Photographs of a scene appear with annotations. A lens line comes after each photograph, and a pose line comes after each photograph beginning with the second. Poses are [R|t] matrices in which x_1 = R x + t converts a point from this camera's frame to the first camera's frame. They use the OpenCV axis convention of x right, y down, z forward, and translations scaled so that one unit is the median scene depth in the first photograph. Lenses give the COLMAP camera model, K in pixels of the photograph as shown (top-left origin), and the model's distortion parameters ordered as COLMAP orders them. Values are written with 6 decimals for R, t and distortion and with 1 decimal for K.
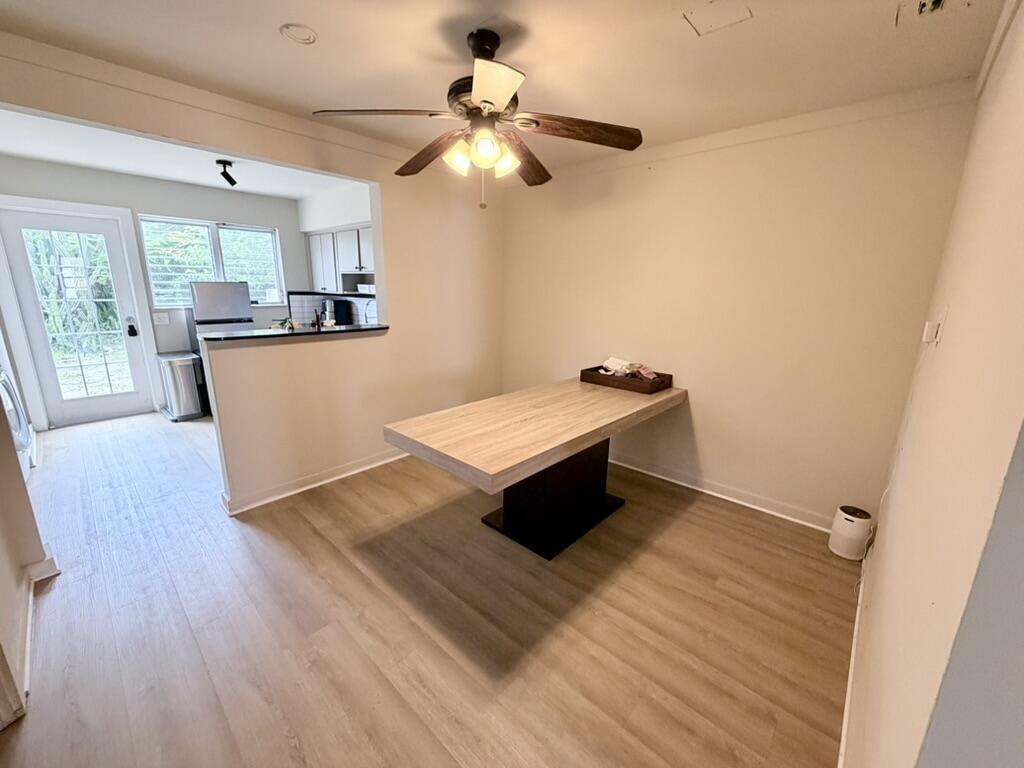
lens RADIAL K [[412.2, 0, 513.7], [0, 412.2, 386.2], [0, 0, 1]] dist [-0.003471, -0.000048]
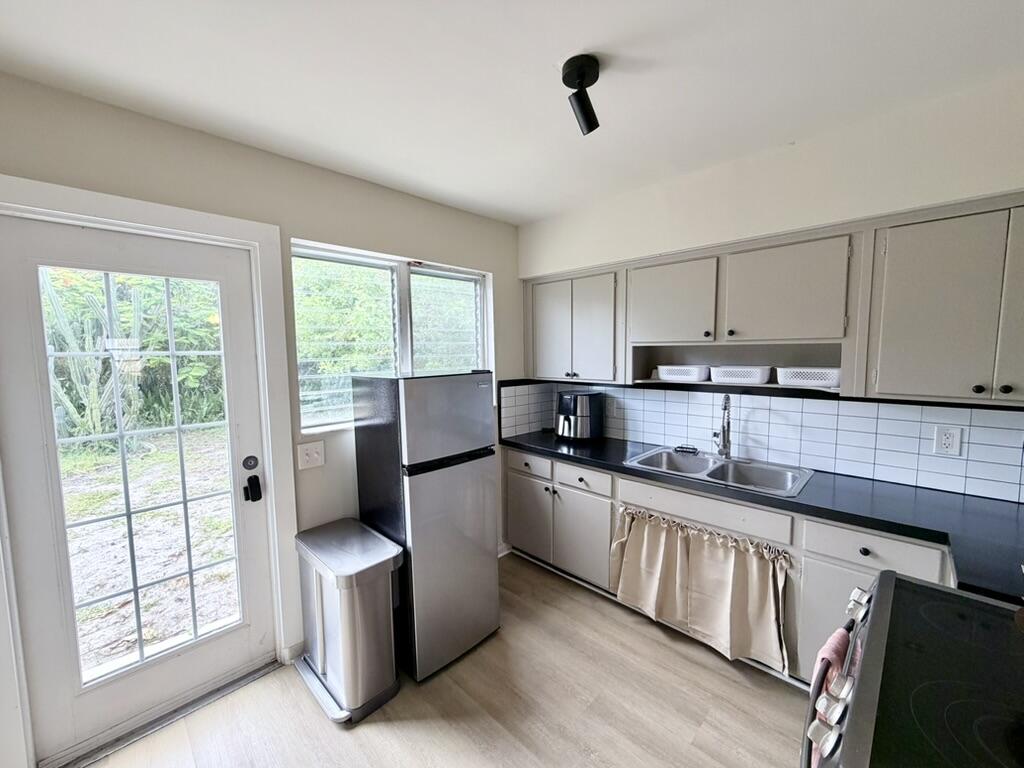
lens RADIAL K [[412.2, 0, 511.8], [0, 412.2, 383.3], [0, 0, 1]] dist [-0.003471, -0.000048]
pose [[0.998709, -0.032783, -0.038793, -0.517567], [0.026161, 0.986716, -0.160336, -0.138930], [0.043534, 0.159114, 0.986300, 0.456404]]
